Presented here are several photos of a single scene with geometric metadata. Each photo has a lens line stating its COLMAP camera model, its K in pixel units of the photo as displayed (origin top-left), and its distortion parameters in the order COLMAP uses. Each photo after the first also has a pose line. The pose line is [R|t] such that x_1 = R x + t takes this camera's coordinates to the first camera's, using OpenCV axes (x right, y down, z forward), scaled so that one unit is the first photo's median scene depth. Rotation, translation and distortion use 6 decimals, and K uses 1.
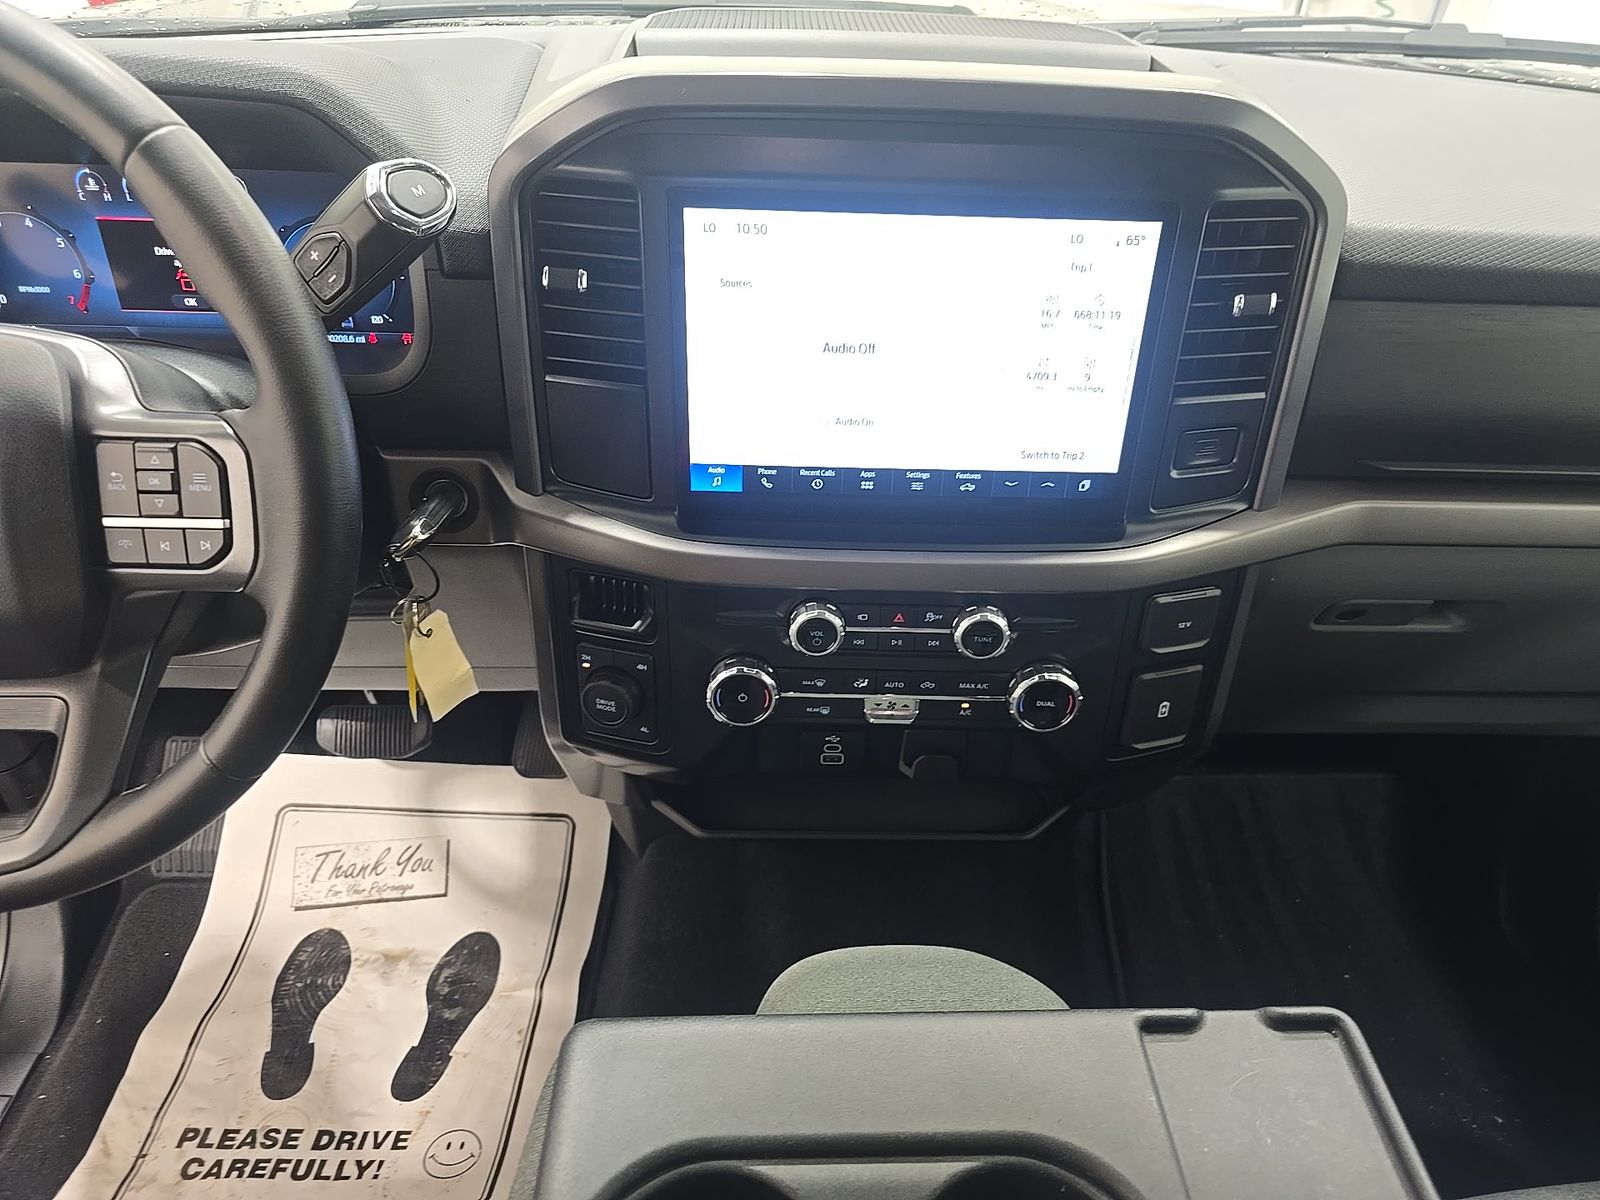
lens RADIAL K [[1070.8, 0, 808.4], [0, 1070.8, 606.7], [0, 0, 1]] dist [0.031758, -0.026395]
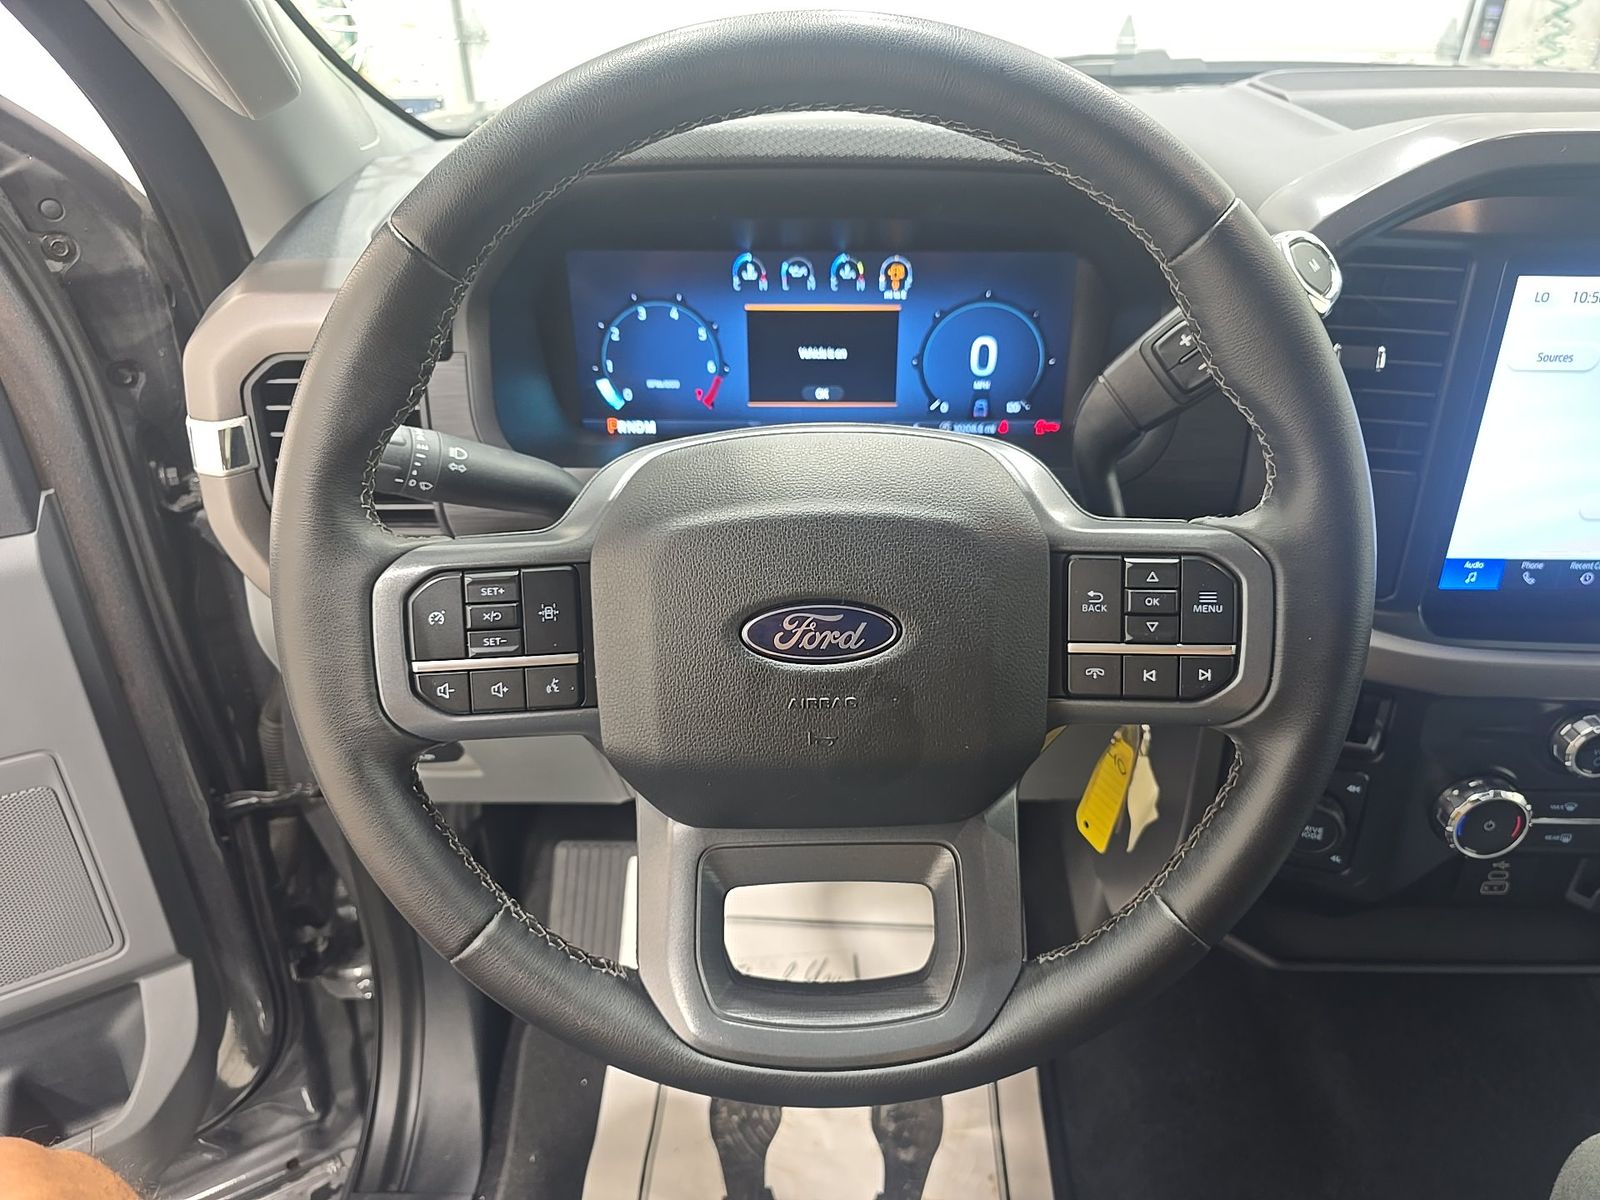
lens RADIAL K [[1070.8, 0, 797.2], [0, 1070.8, 603.4], [0, 0, 1]] dist [0.031758, -0.026395]
pose [[0.999003, -0.012182, -0.042942, -0.584477], [0.009320, 0.997761, -0.066235, -0.041362], [0.043652, 0.065768, 0.996880, 0.089422]]
